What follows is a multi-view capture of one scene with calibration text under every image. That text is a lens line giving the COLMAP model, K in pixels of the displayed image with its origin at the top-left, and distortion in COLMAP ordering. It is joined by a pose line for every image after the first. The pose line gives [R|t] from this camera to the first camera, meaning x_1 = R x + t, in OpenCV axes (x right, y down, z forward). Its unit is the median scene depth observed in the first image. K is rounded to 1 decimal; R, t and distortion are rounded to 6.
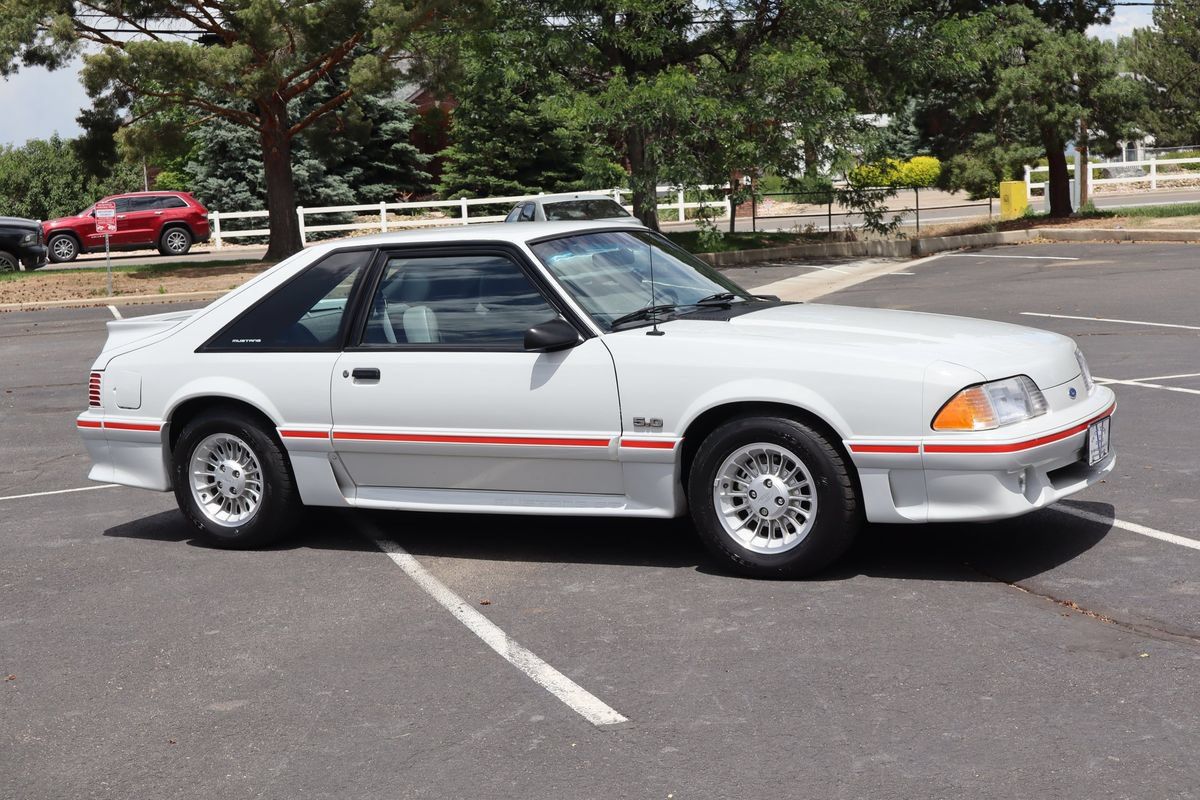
lens RADIAL K [[2037.5, 0, 600.0], [0, 2037.5, 400.0], [0, 0, 1]] dist [0.037142, -0.208855]
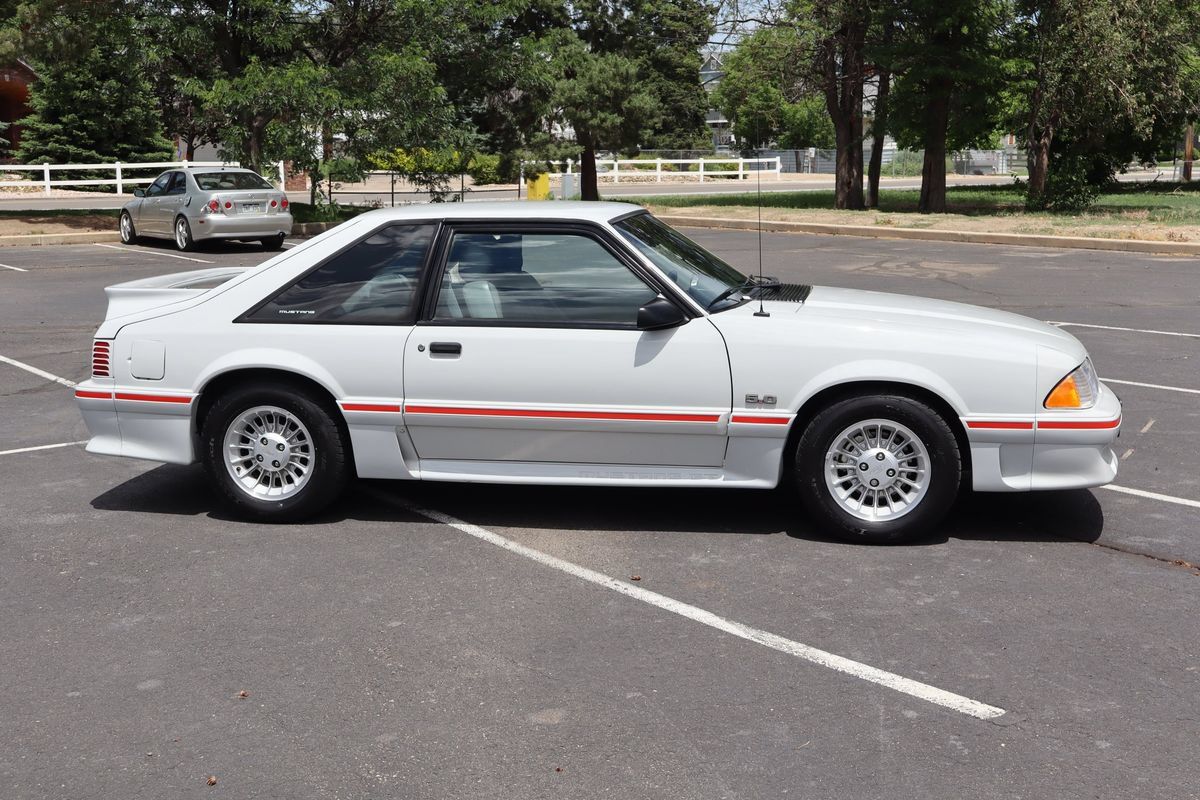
lens RADIAL K [[1584.4, 0, 600.0], [0, 1584.4, 400.0], [0, 0, 1]] dist [0.006996, -0.014654]
pose [[0.934319, -0.005171, 0.356399, -0.328098], [-0.009117, 0.999221, 0.038400, -0.018347], [-0.356320, -0.039127, 0.933544, 0.249617]]
